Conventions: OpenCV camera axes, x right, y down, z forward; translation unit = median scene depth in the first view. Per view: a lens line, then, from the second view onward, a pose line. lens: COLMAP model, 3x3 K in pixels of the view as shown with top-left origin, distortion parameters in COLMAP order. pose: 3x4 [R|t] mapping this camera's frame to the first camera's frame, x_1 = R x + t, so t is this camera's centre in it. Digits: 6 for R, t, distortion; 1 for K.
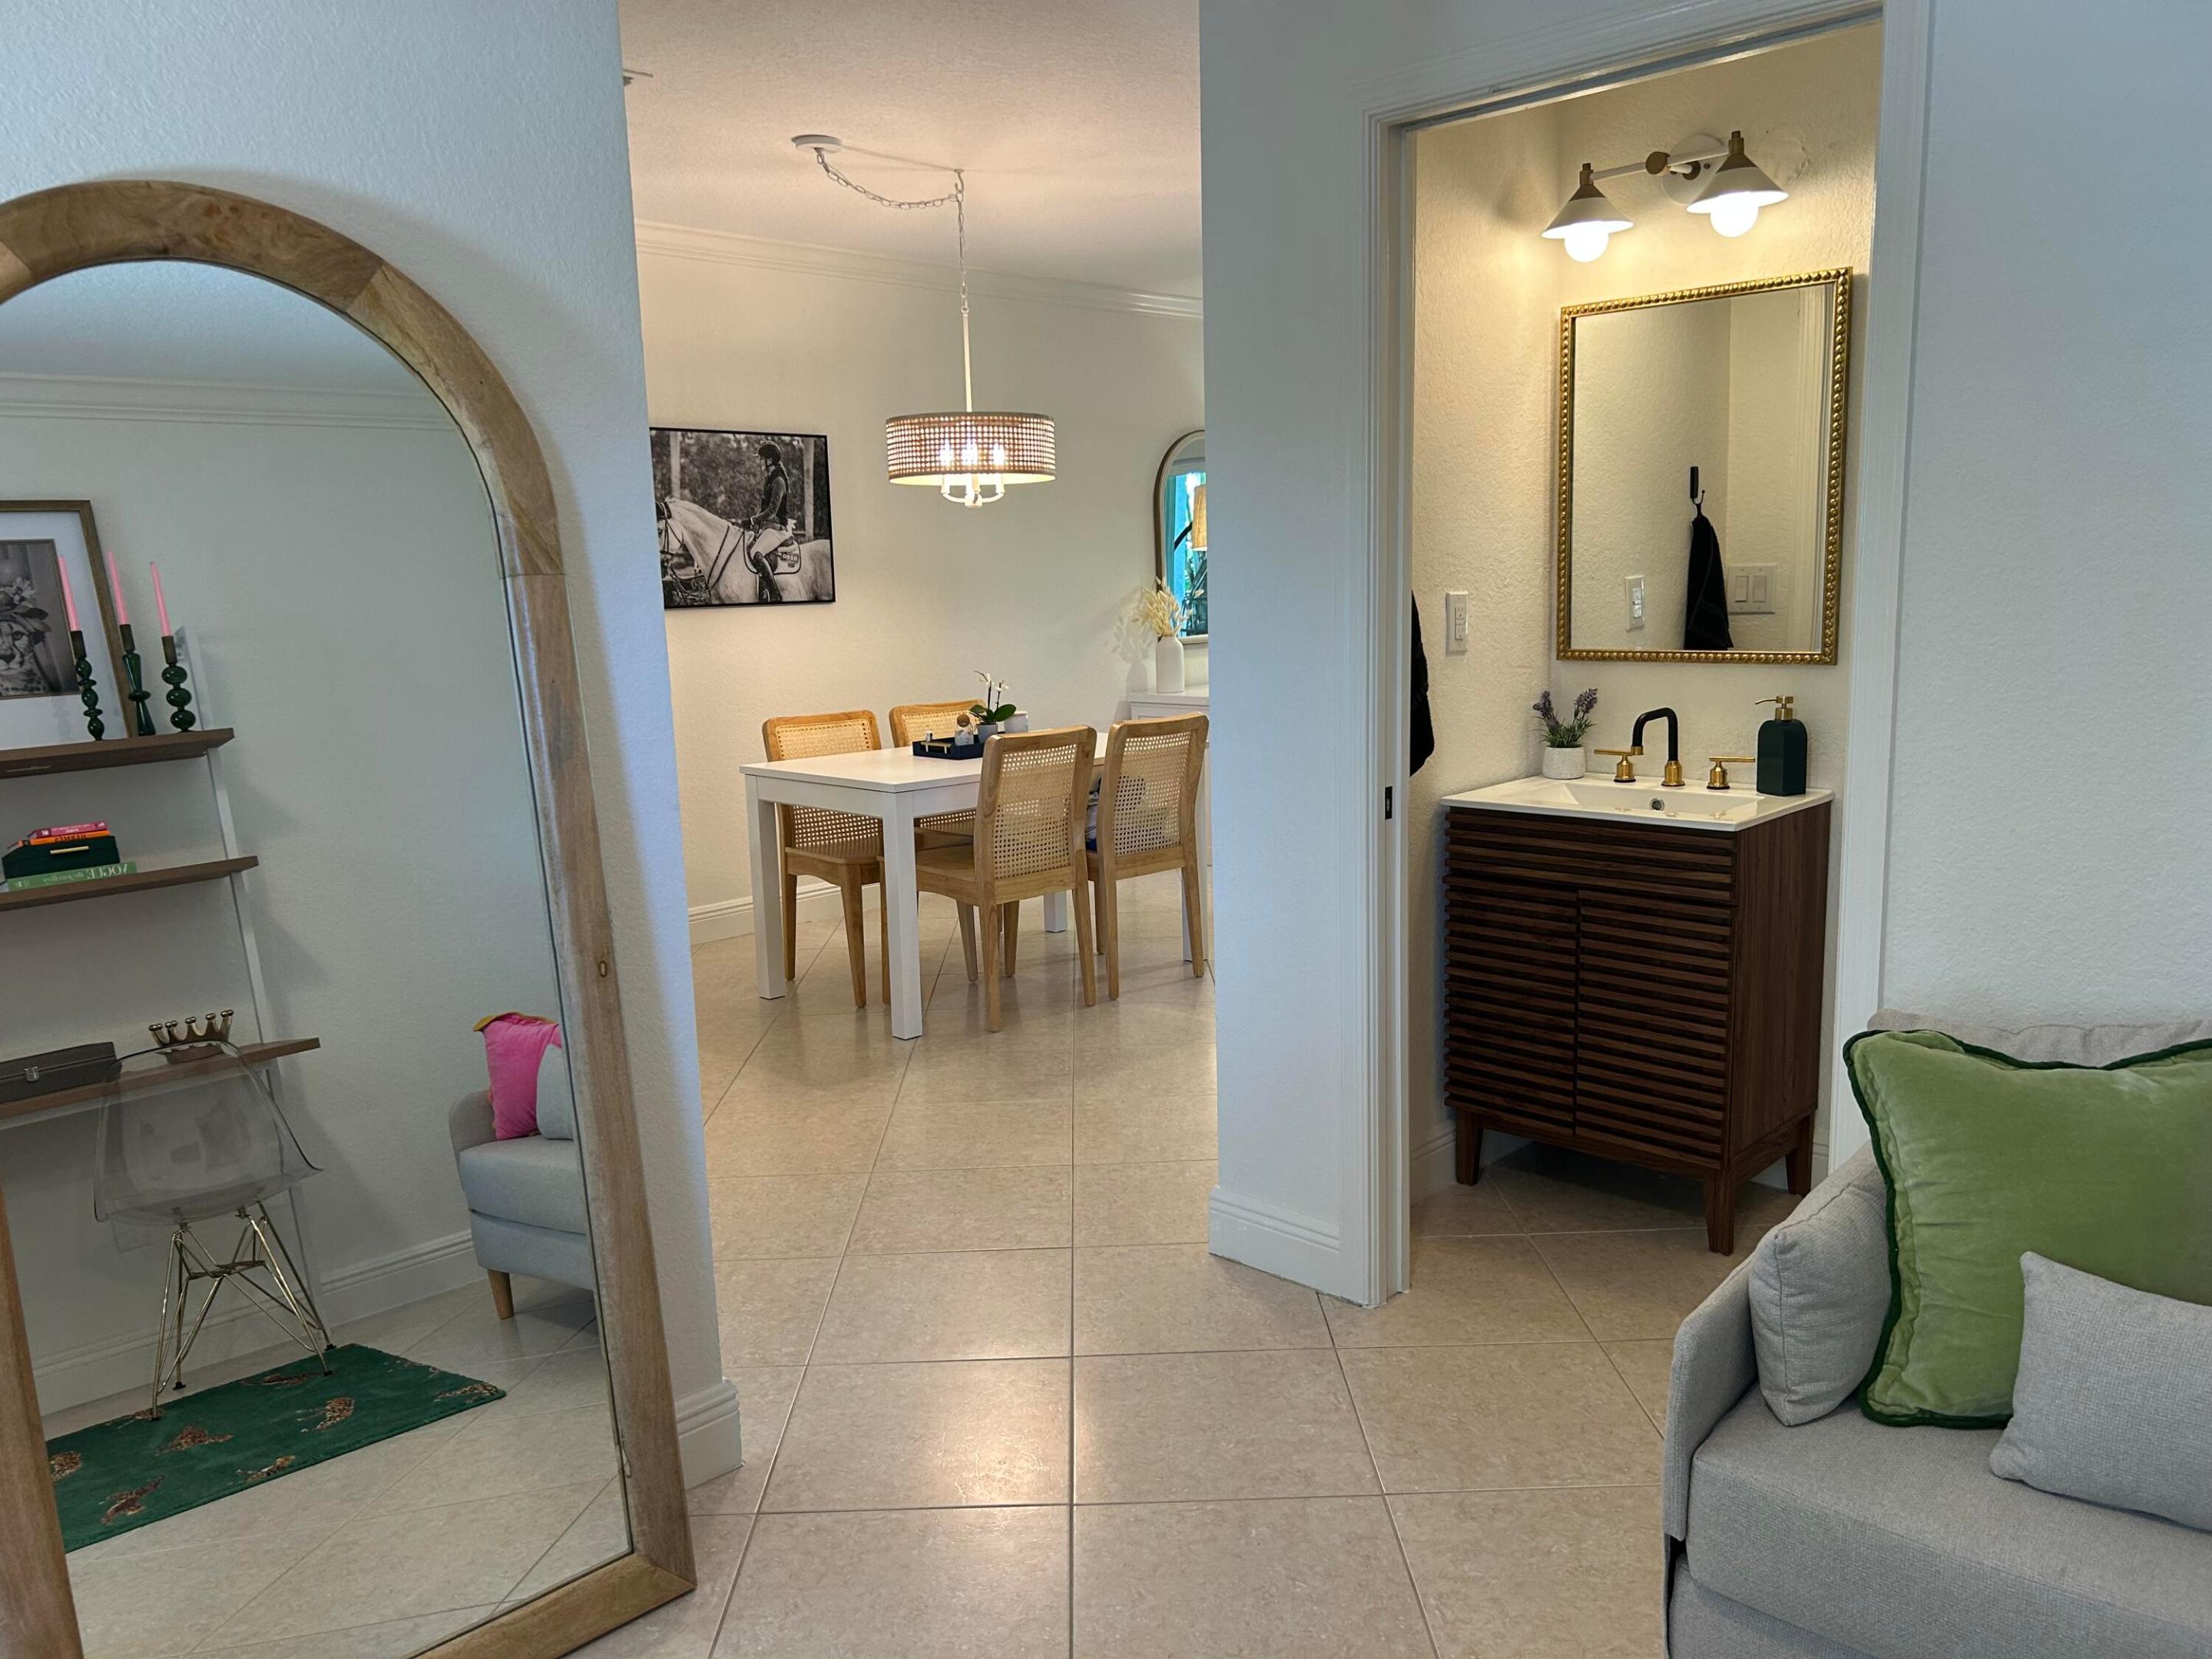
lens RADIAL K [[1683.6, 0, 1108.9], [0, 1683.6, 830.1], [0, 0, 1]] dist [0.054365, -0.060703]
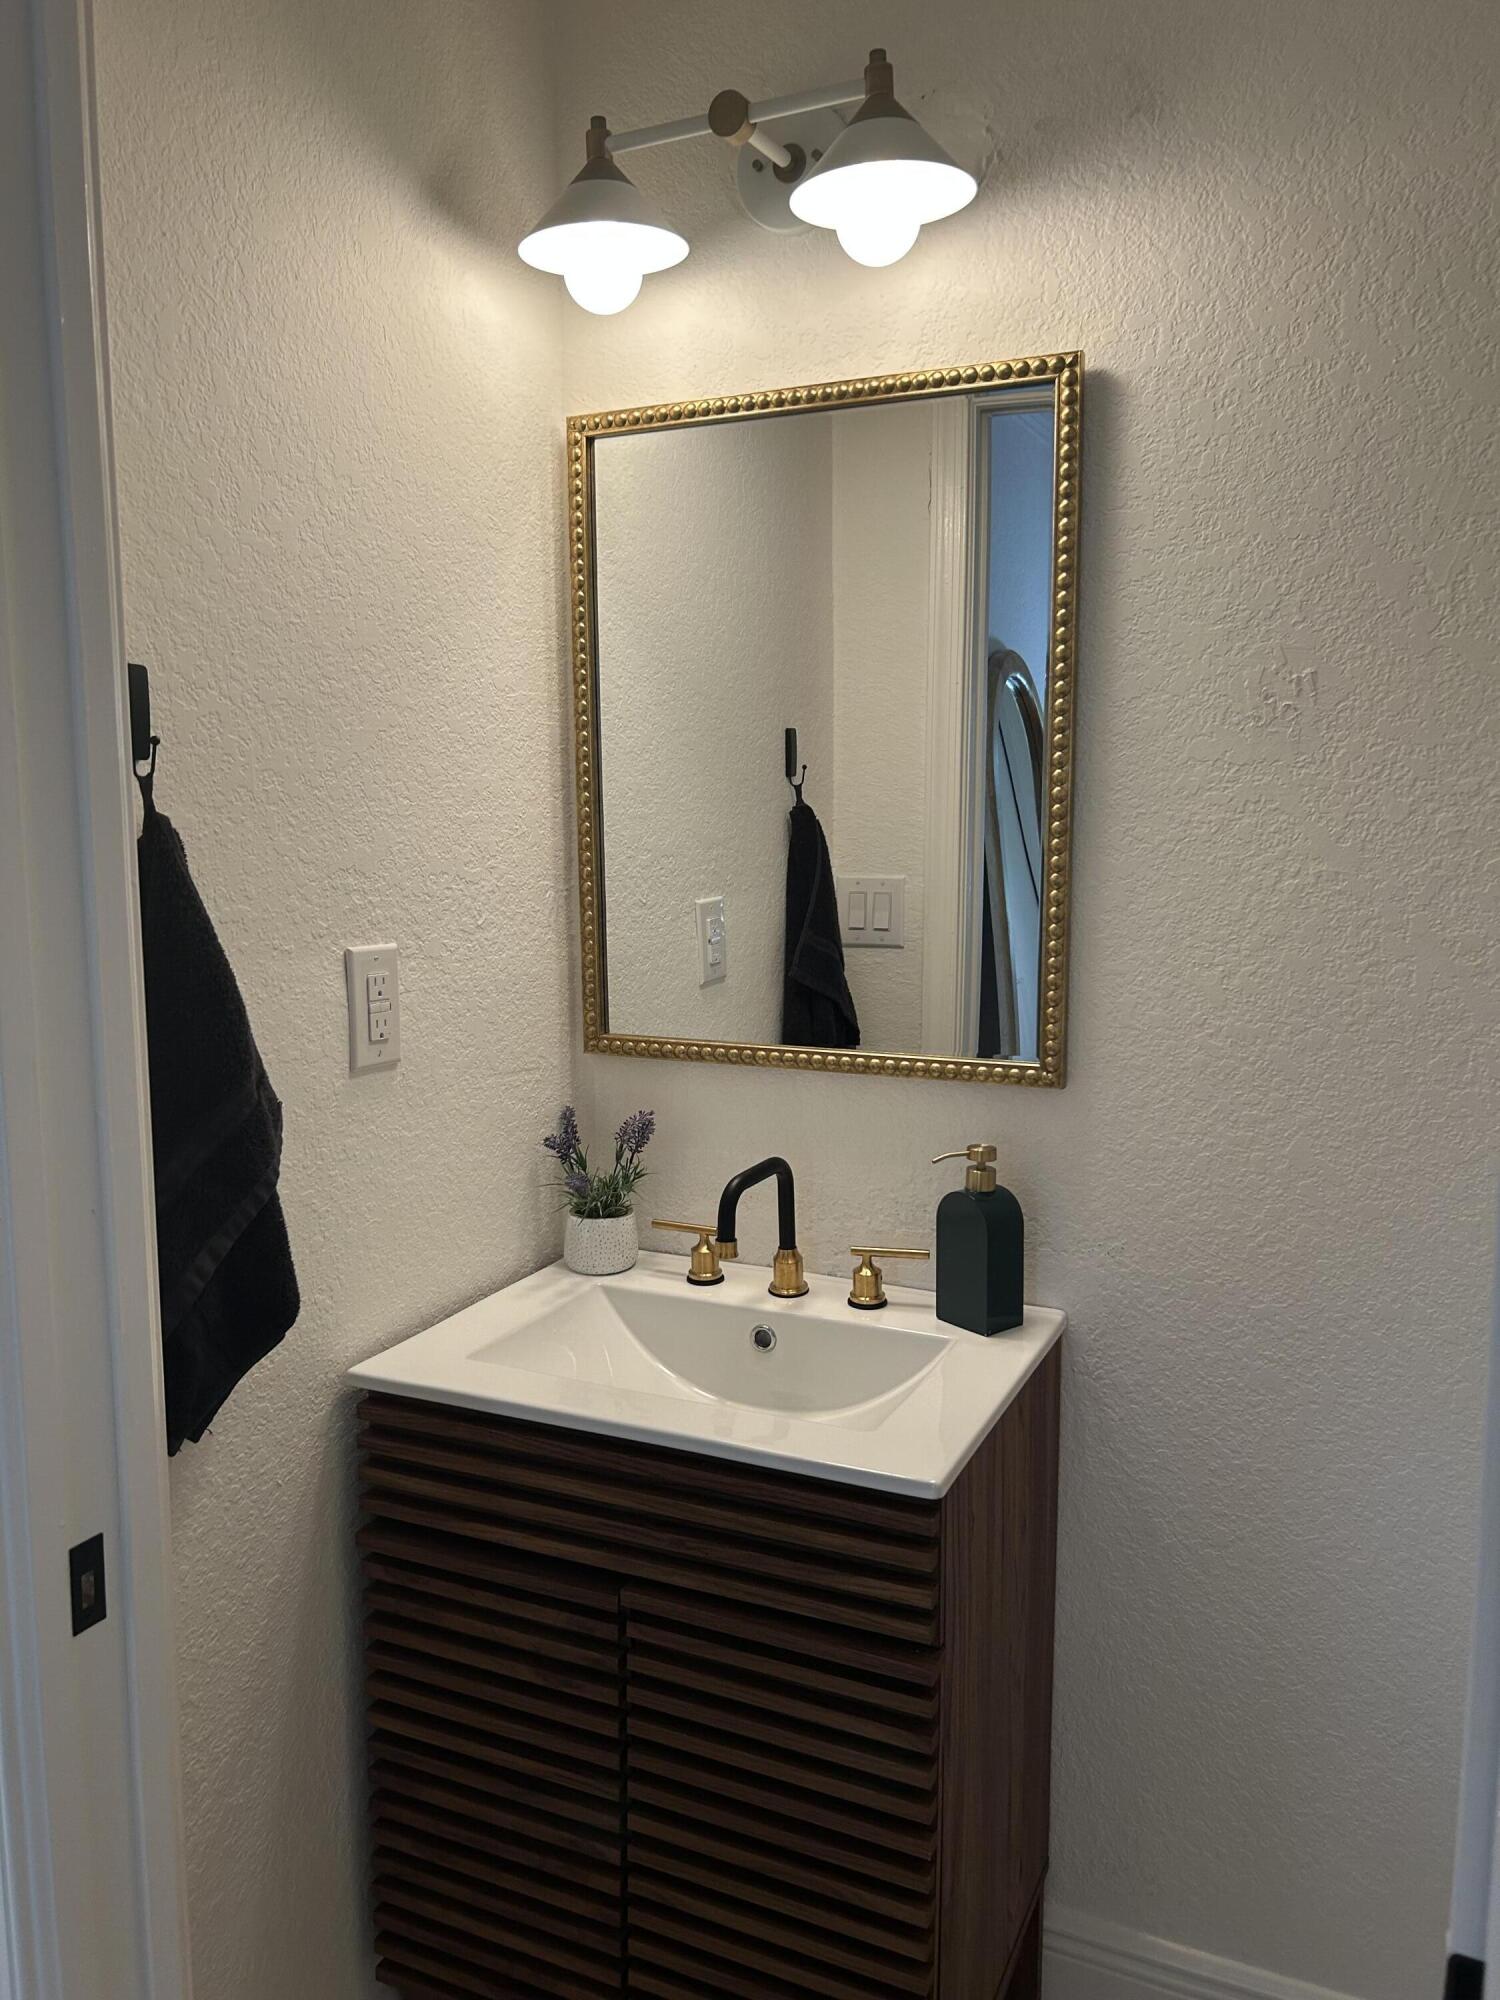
lens RADIAL K [[1479.4, 0, 757.3], [0, 1479.4, 1032.5], [0, 0, 1]] dist [0.034255, -0.039728]
pose [[0.944525, -0.022008, 0.327701, 0.163849], [0.027280, 0.999562, -0.011500, -0.104005], [-0.327305, 0.019802, 0.944711, 0.534233]]
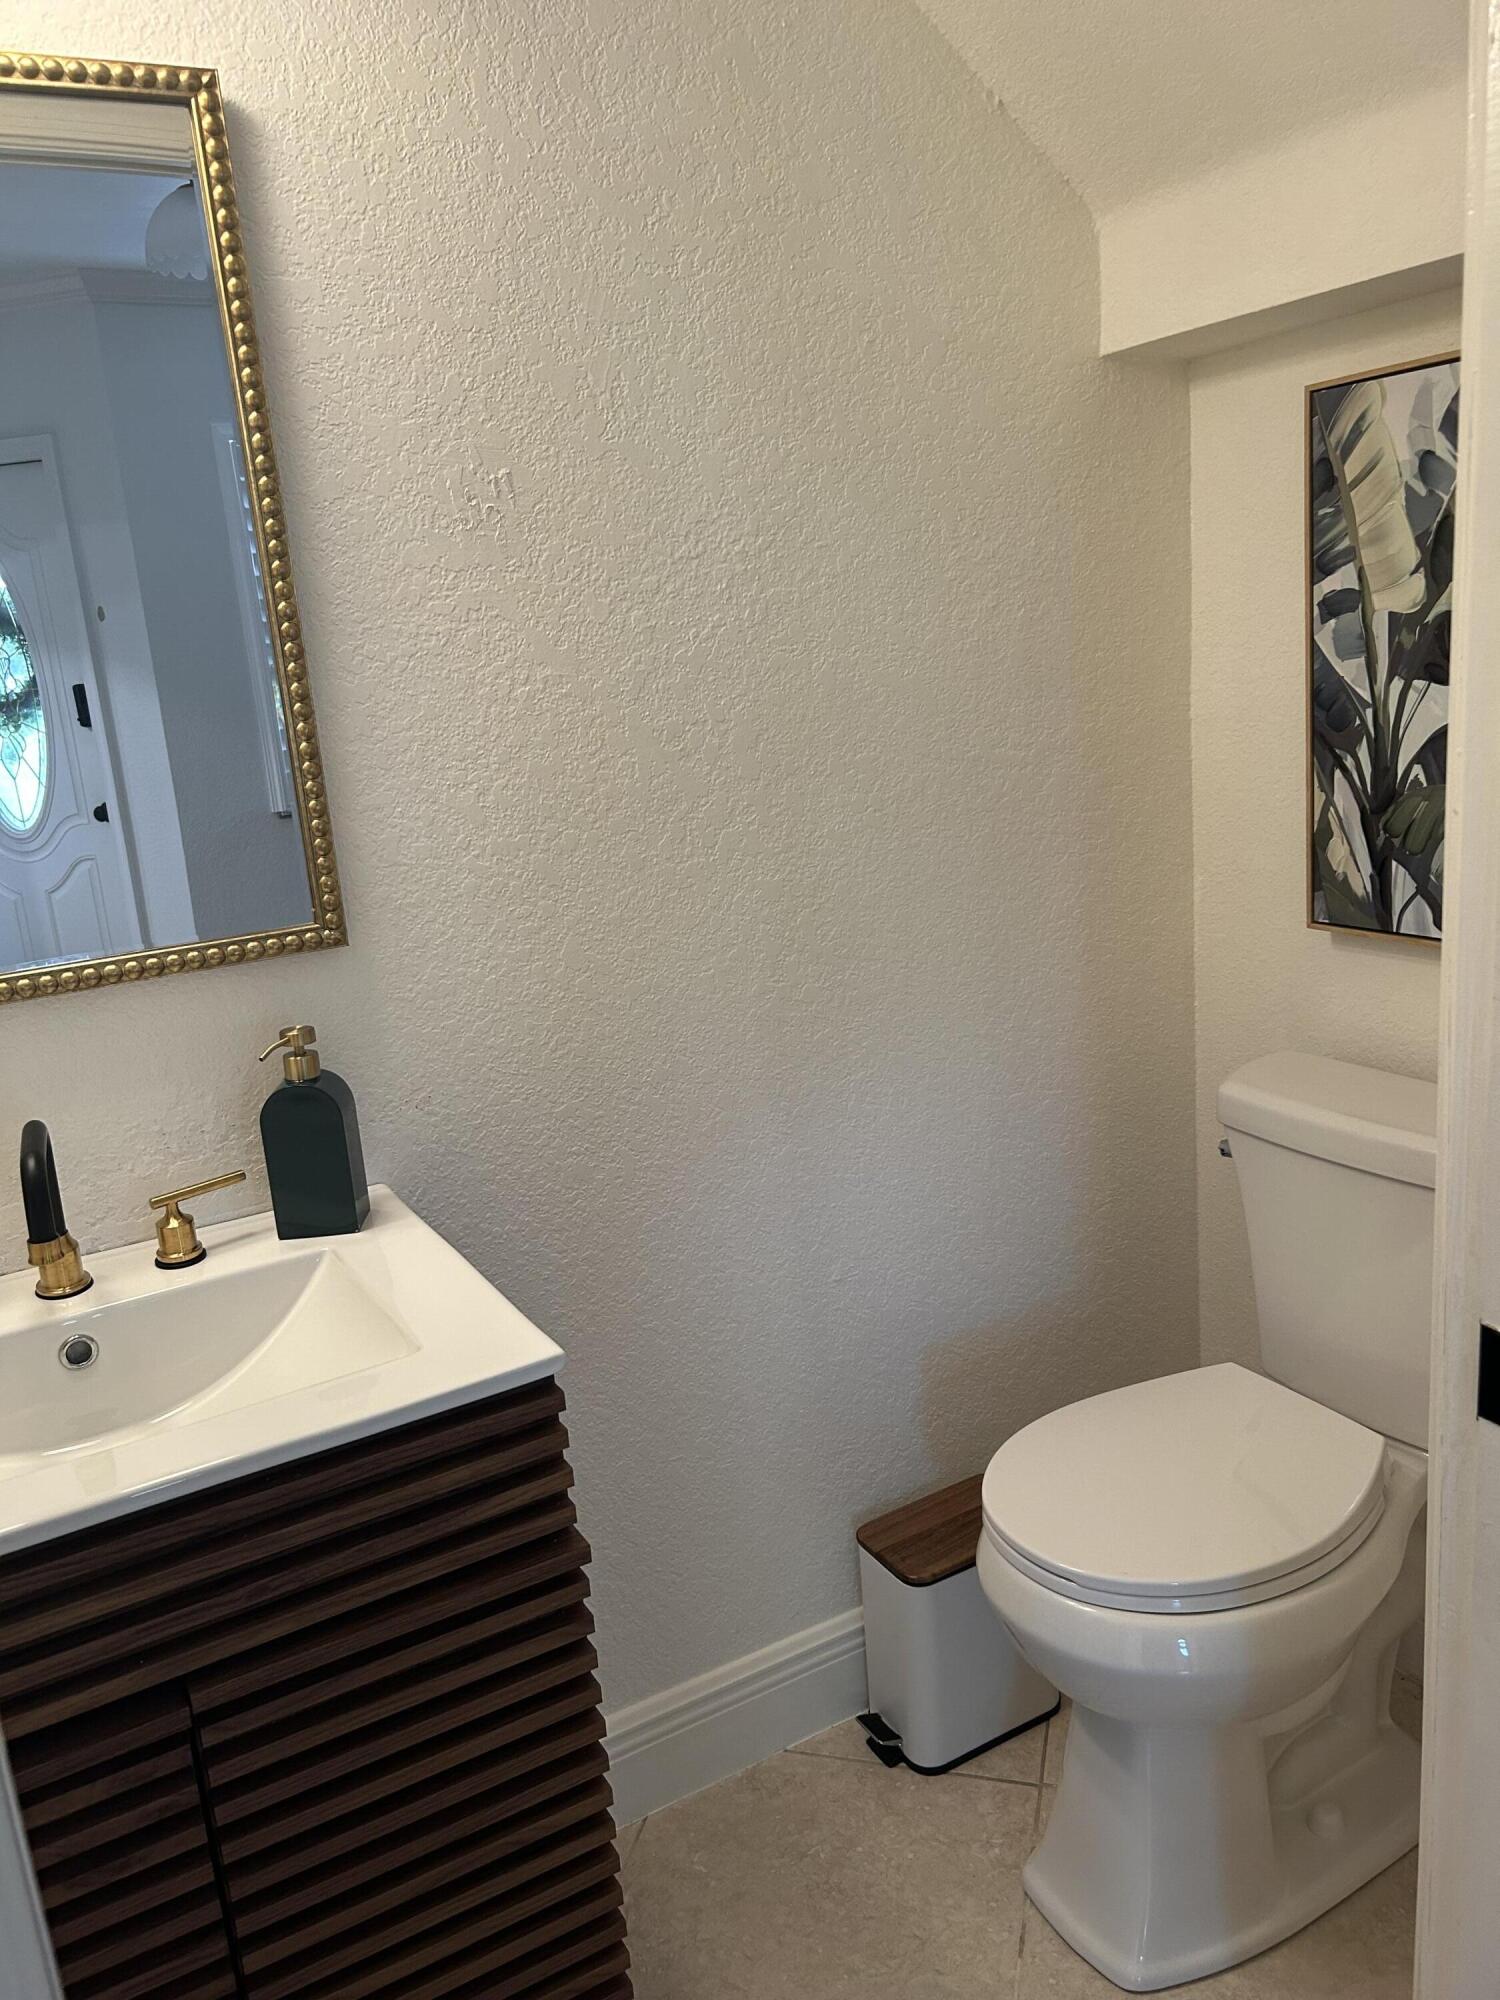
lens RADIAL K [[1522.3, 0, 752.9], [0, 1522.3, 1015.1], [0, 0, 1]] dist [0.054365, -0.060703]
pose [[0.287182, -0.232415, 0.929252, 0.040696], [0.218921, 0.960366, 0.172540, -0.118768], [-0.932524, 0.153882, 0.326681, 0.690346]]
